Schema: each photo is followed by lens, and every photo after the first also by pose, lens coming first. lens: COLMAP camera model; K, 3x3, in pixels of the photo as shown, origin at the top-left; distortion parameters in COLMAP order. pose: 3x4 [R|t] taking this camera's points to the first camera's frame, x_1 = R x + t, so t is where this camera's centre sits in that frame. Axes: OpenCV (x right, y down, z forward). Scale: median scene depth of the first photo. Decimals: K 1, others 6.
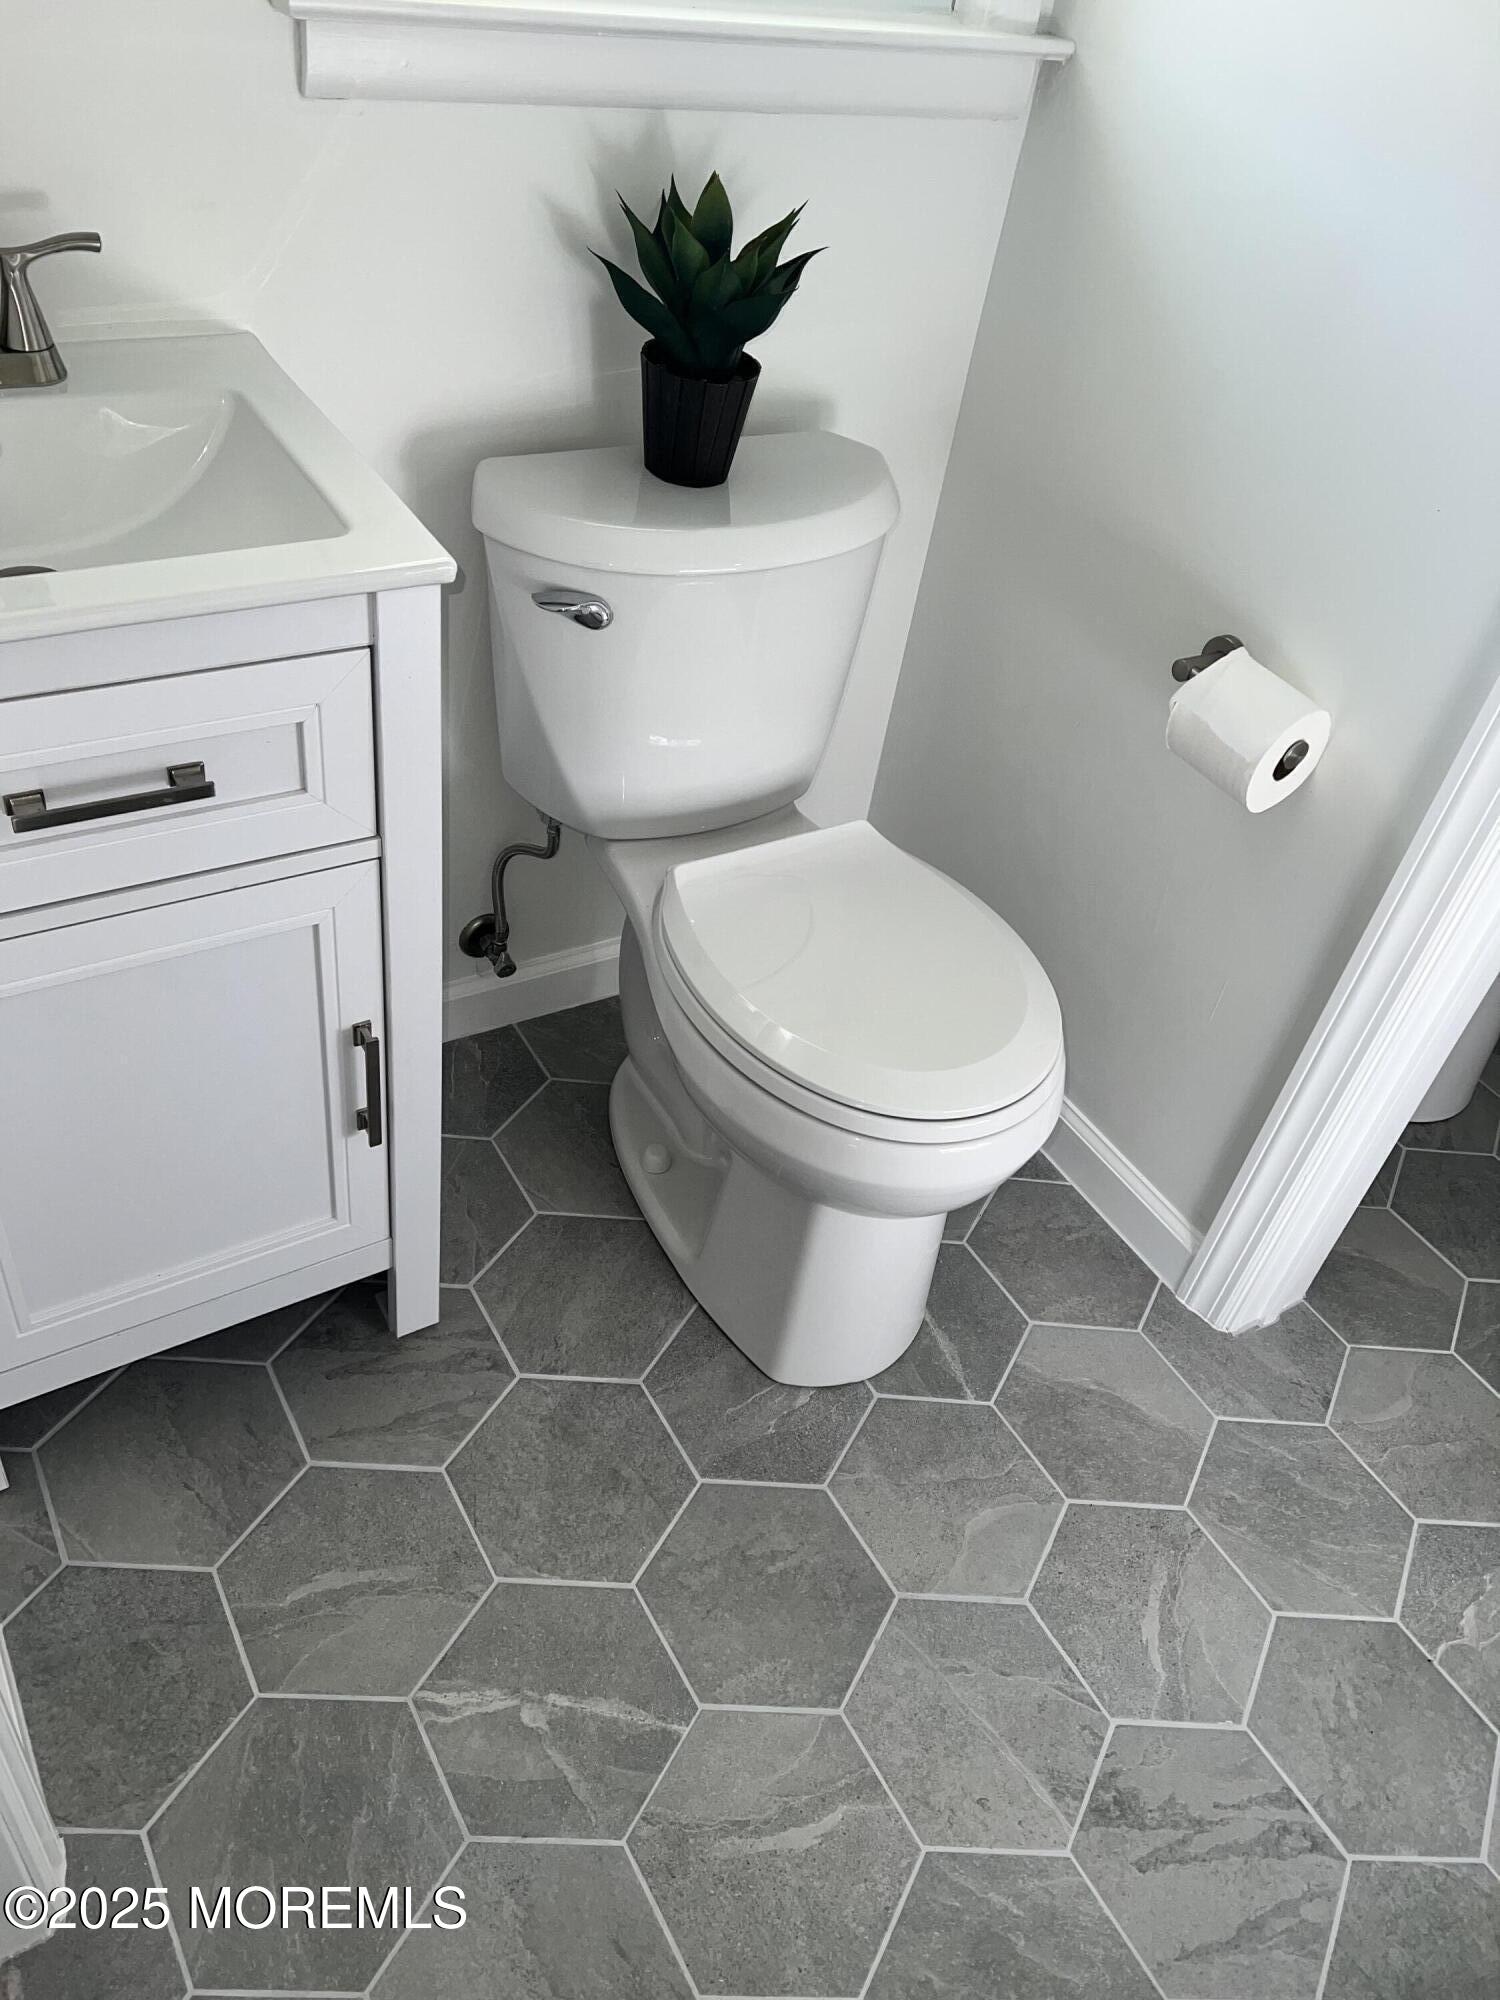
lens RADIAL K [[1476.9, 0, 743.7], [0, 1476.9, 1013.1], [0, 0, 1]] dist [0.042212, -0.031025]
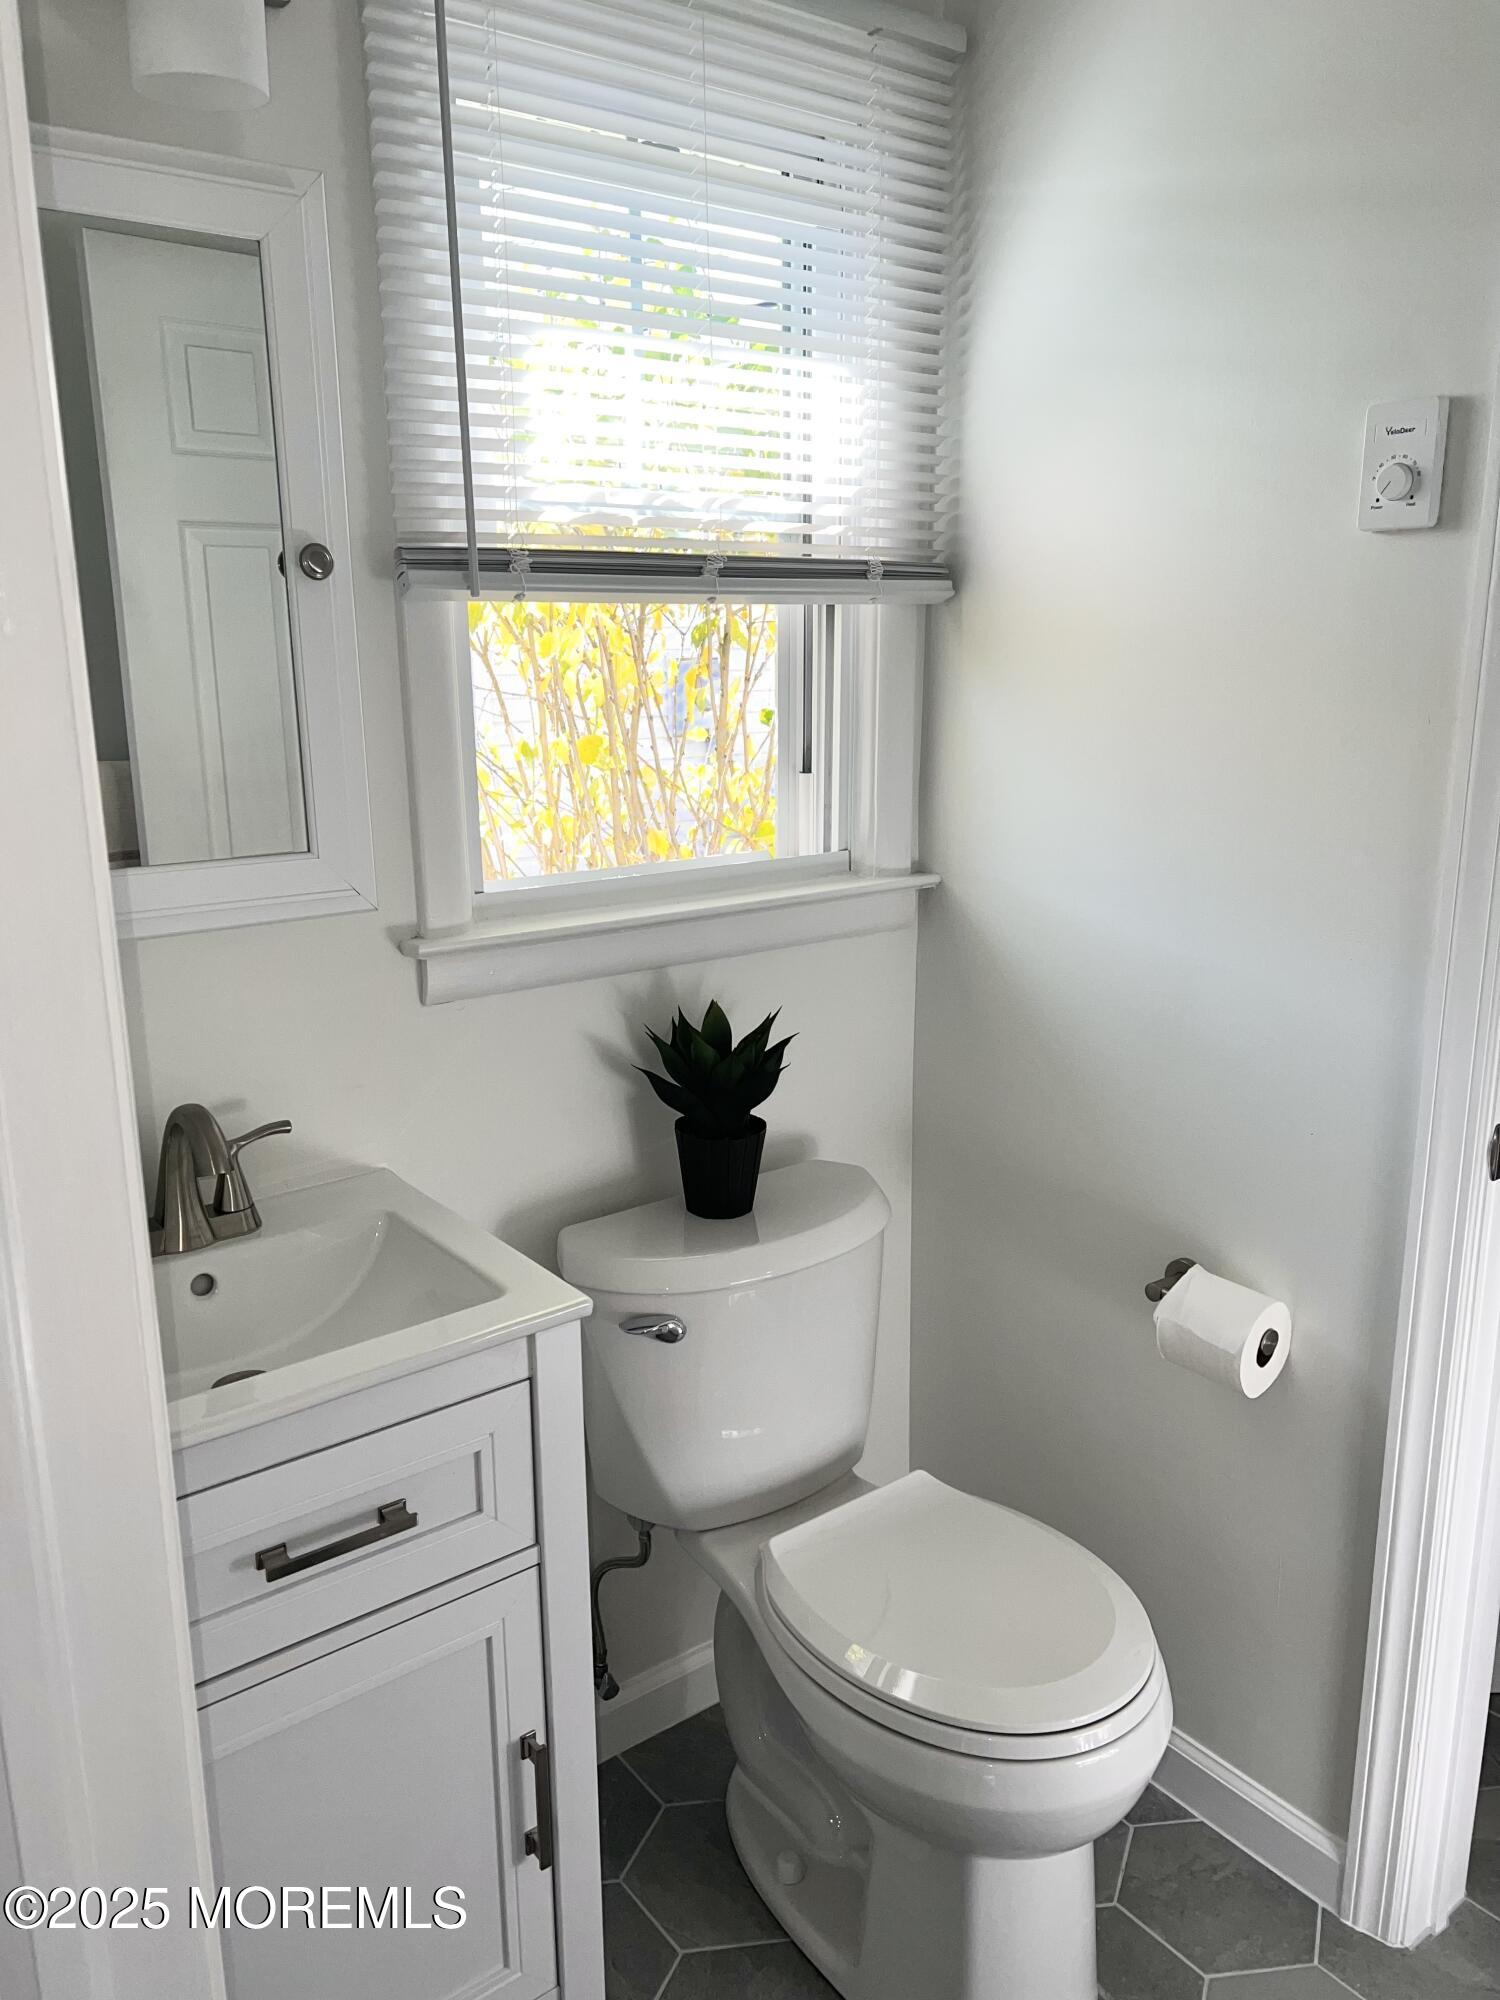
lens RADIAL K [[1502.3, 0, 748.6], [0, 1502.3, 1000.4], [0, 0, 1]] dist [0.030847, -0.057195]
pose [[0.983402, -0.164617, 0.076299, -0.084588], [0.181190, 0.868942, -0.460555, 0.068523], [0.009515, 0.466735, 0.884346, -0.195559]]
